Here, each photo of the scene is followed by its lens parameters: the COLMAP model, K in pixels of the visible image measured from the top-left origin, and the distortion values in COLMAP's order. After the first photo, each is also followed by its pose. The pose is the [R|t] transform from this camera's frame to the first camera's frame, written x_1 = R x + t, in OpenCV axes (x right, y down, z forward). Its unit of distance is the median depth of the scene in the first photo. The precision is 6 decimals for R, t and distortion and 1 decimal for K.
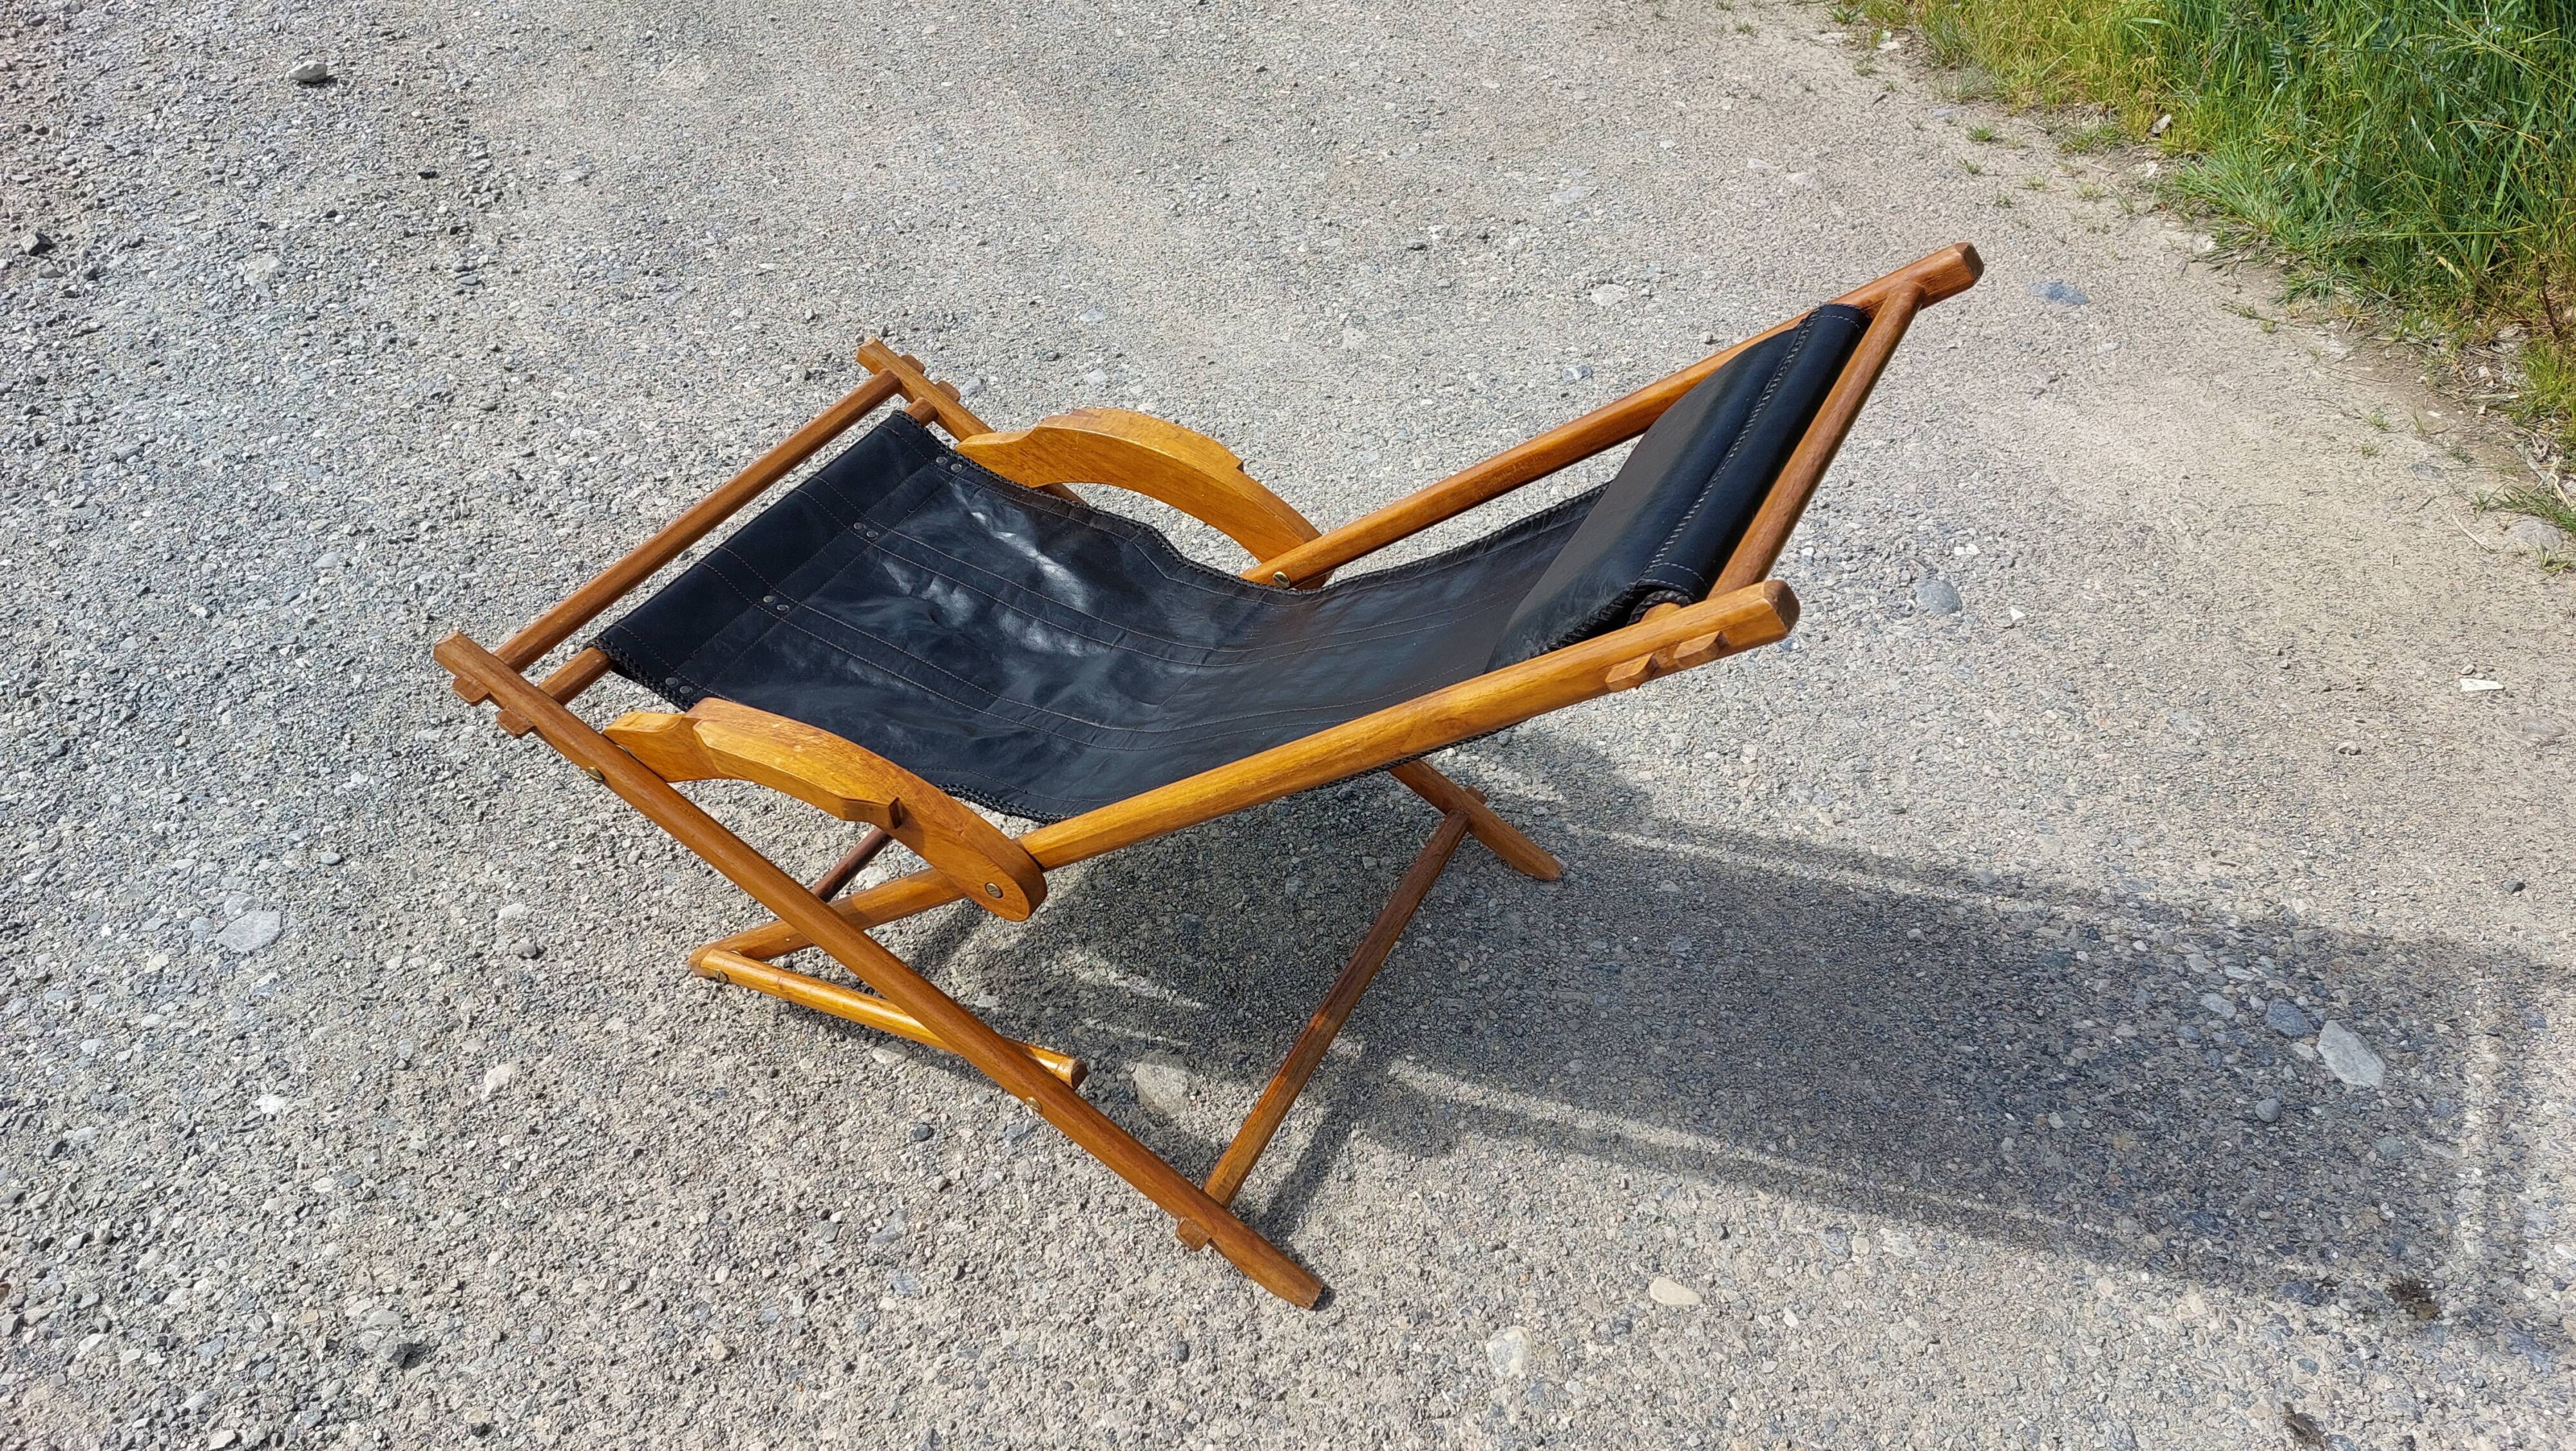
lens RADIAL K [[1847.7, 0, 1247.5], [0, 1847.7, 717.9], [0, 0, 1]] dist [0.059442, -0.055031]
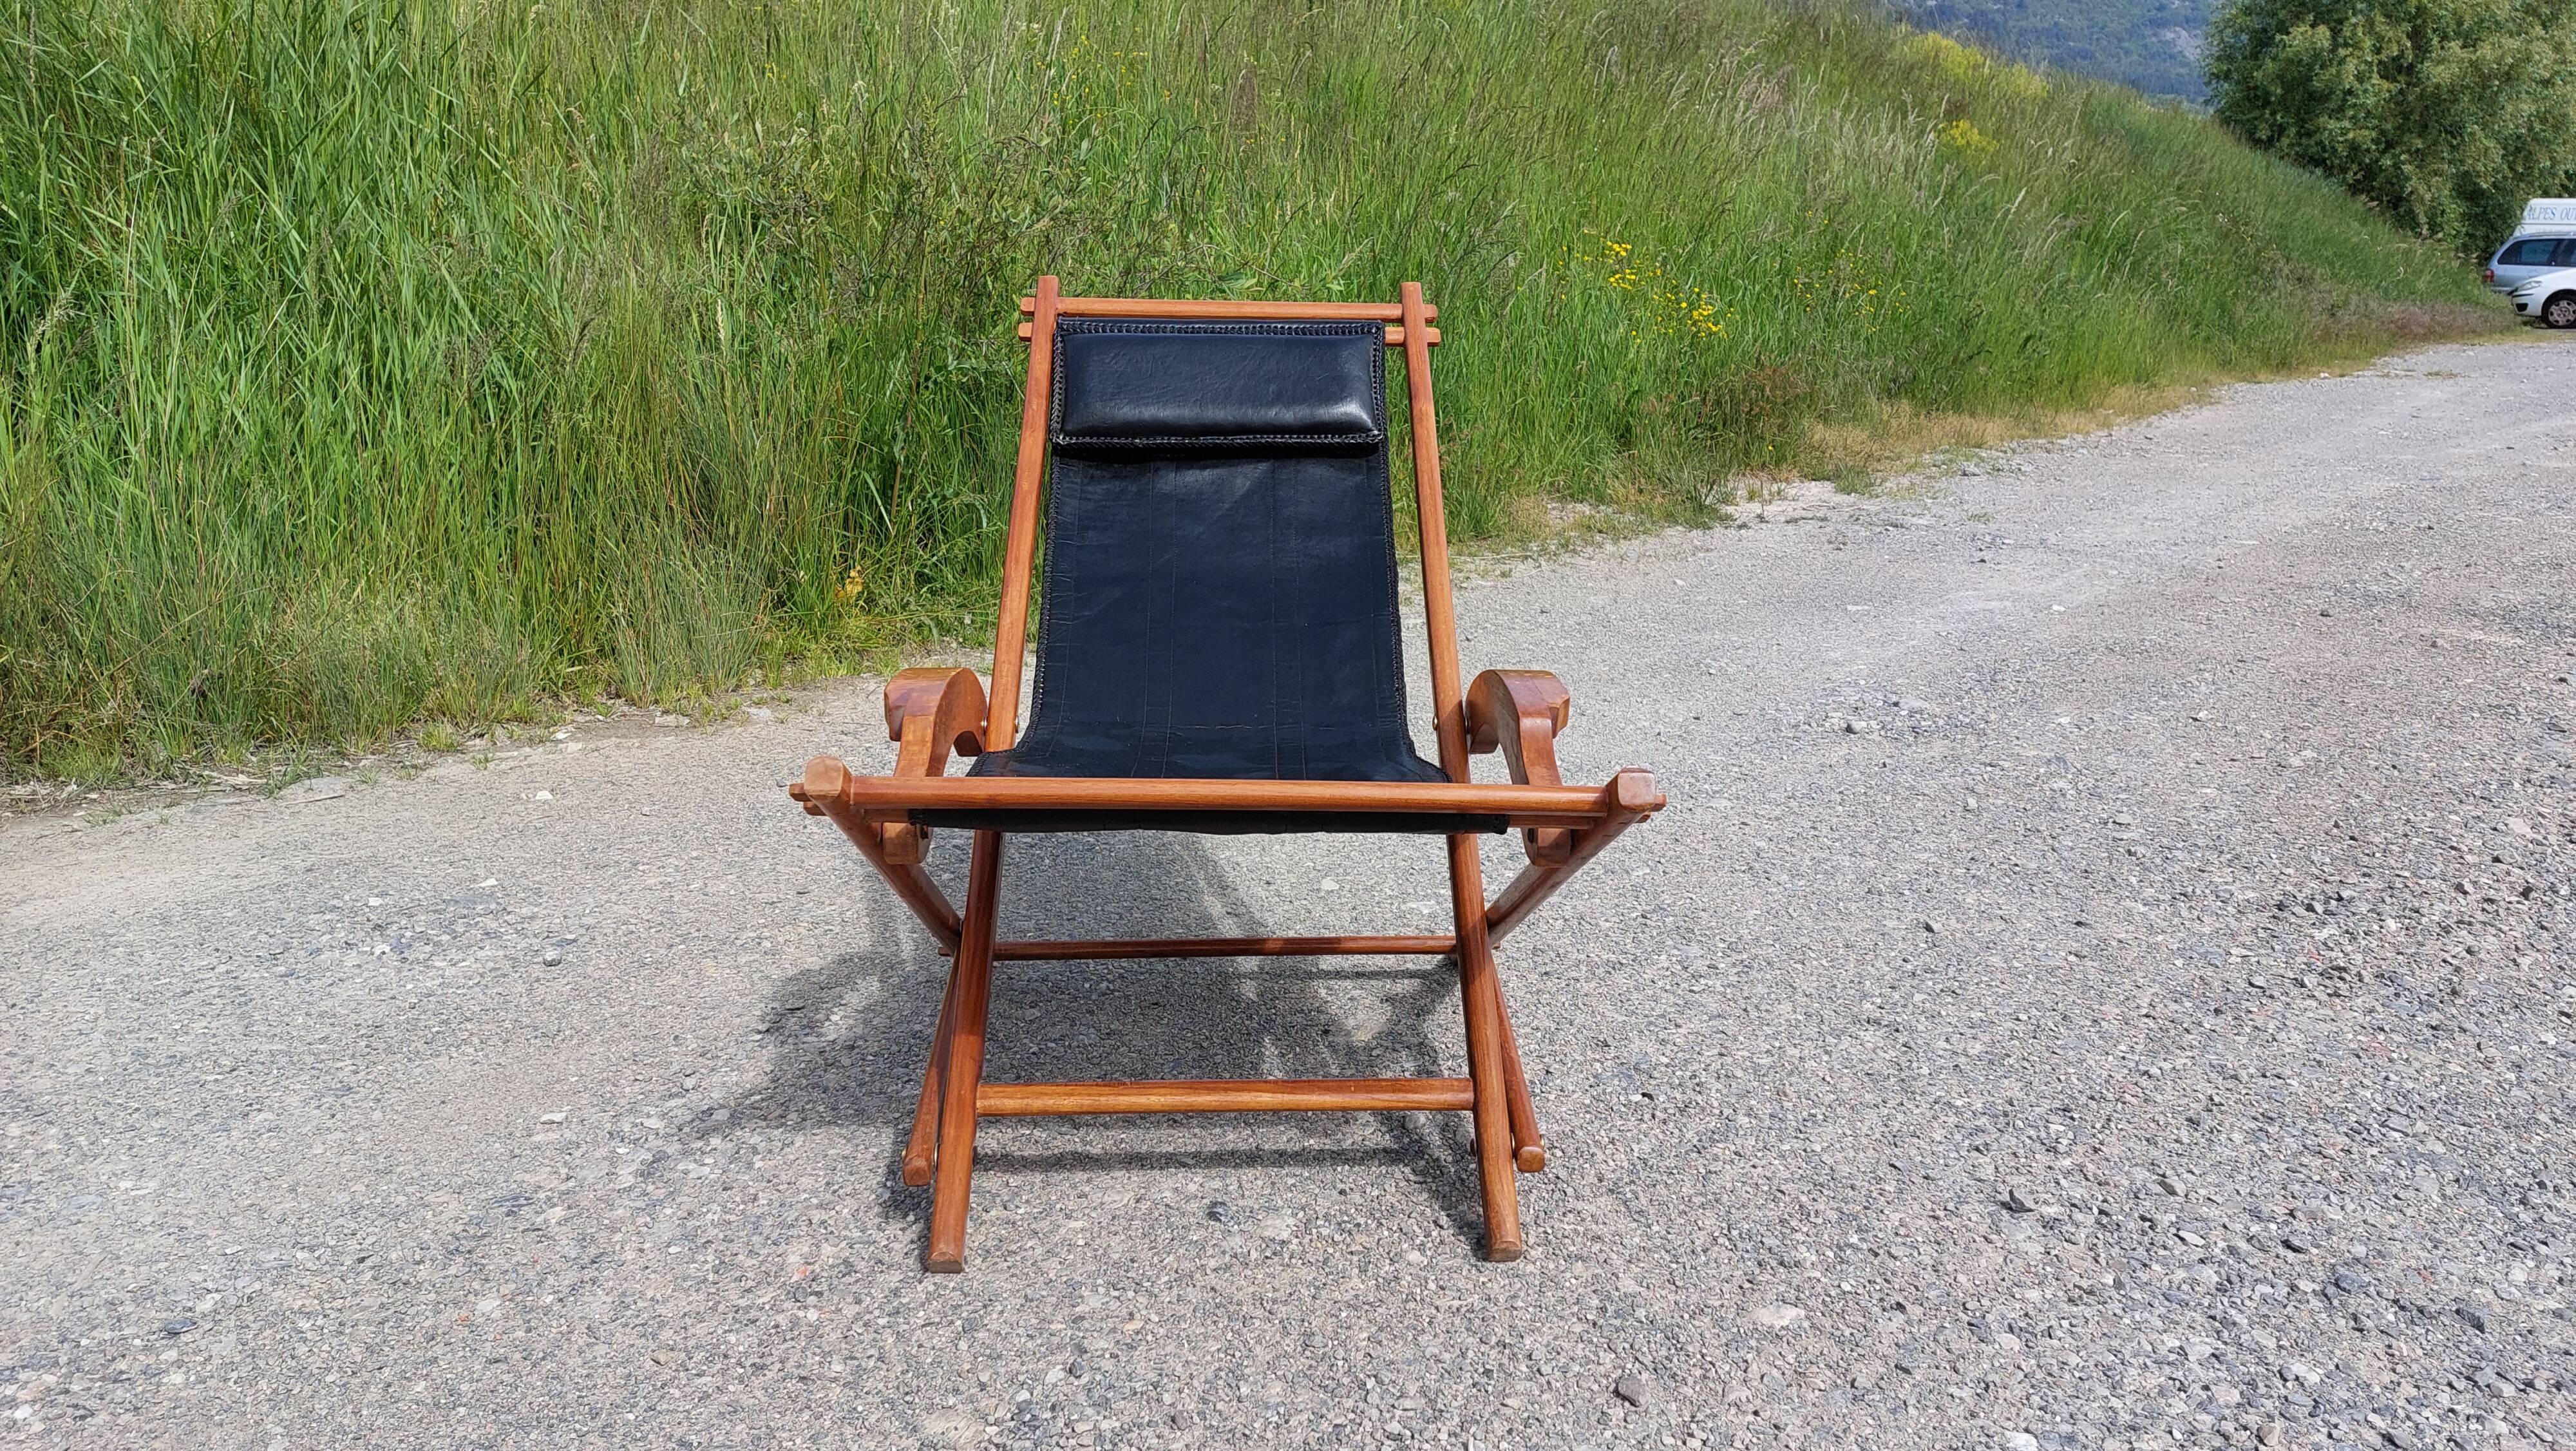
lens RADIAL K [[1847.7, 0, 1298.1], [0, 1847.7, 703.9], [0, 0, 1]] dist [0.059442, -0.055031]
pose [[-0.518447, -0.156101, 0.840741, -0.861113], [0.548742, 0.693317, 0.467113, -0.444721], [-0.655817, 0.703523, -0.273789, 1.081920]]
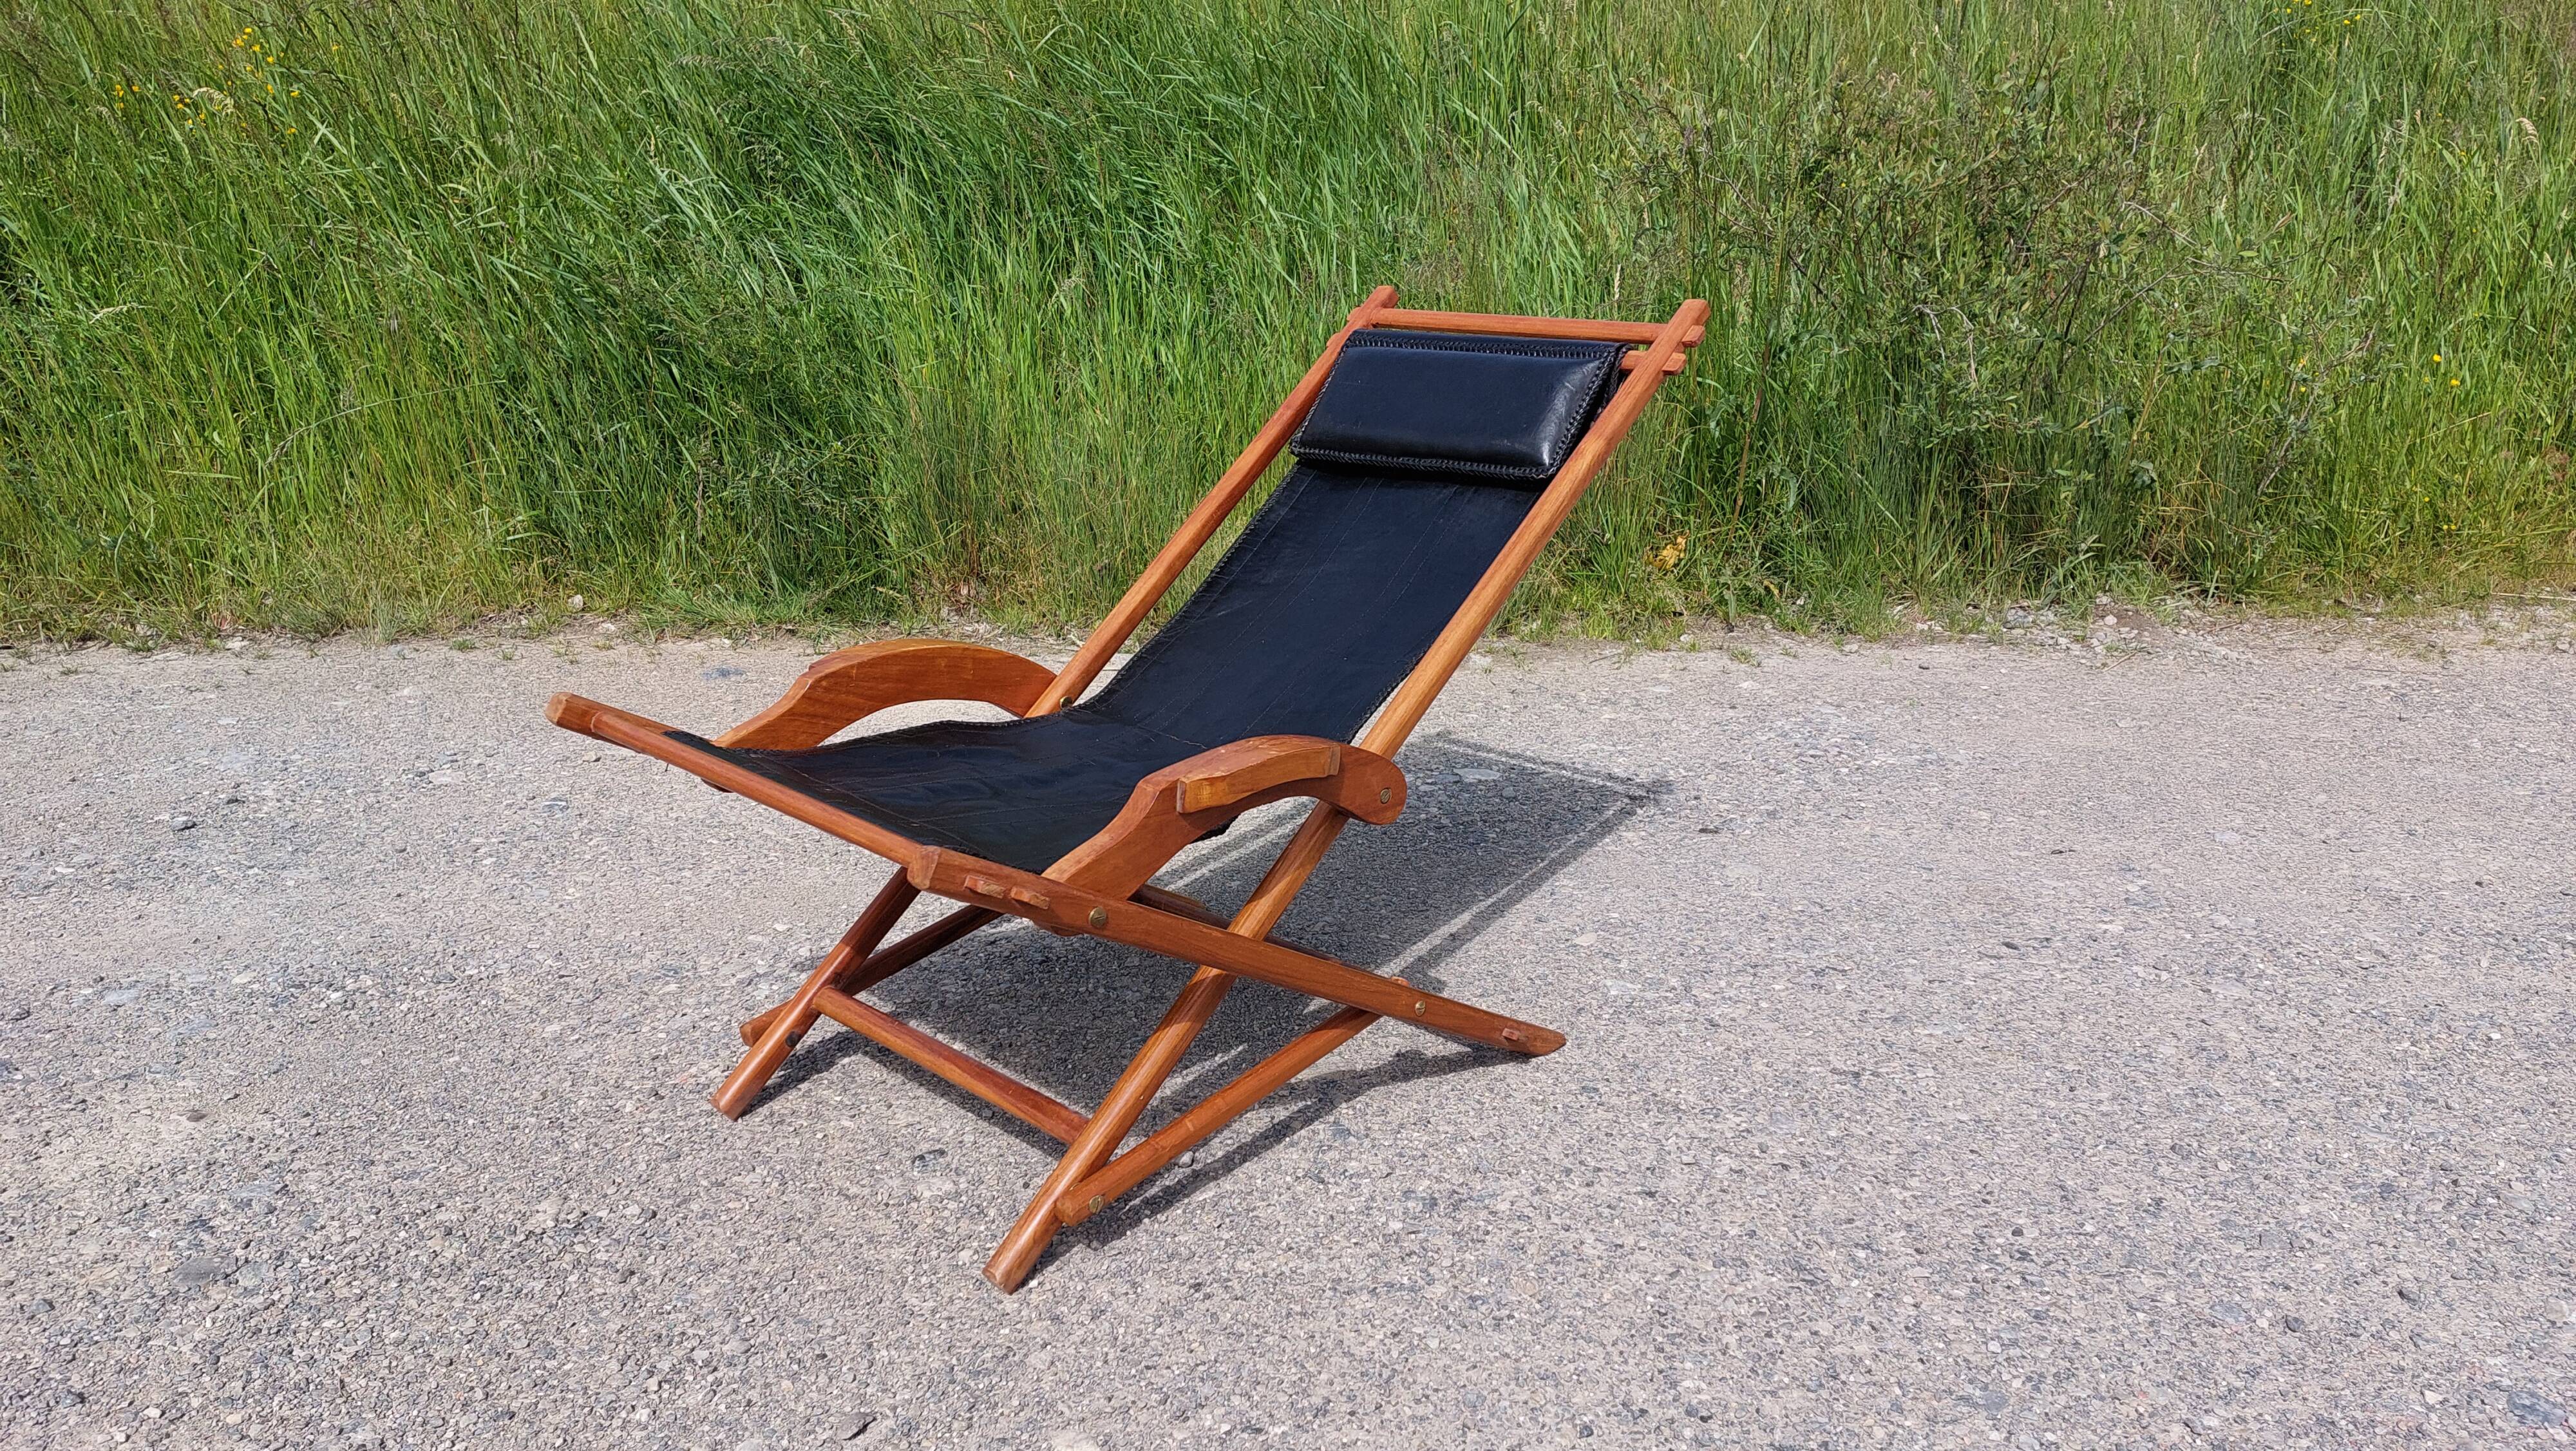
lens RADIAL K [[1847.7, 0, 1288.1], [0, 1847.7, 721.1], [0, 0, 1]] dist [0.059442, -0.055031]
pose [[0.260978, -0.231420, 0.937196, -0.955995], [0.606054, 0.794947, 0.027529, -0.012022], [-0.751392, 0.560806, 0.347716, 0.457959]]
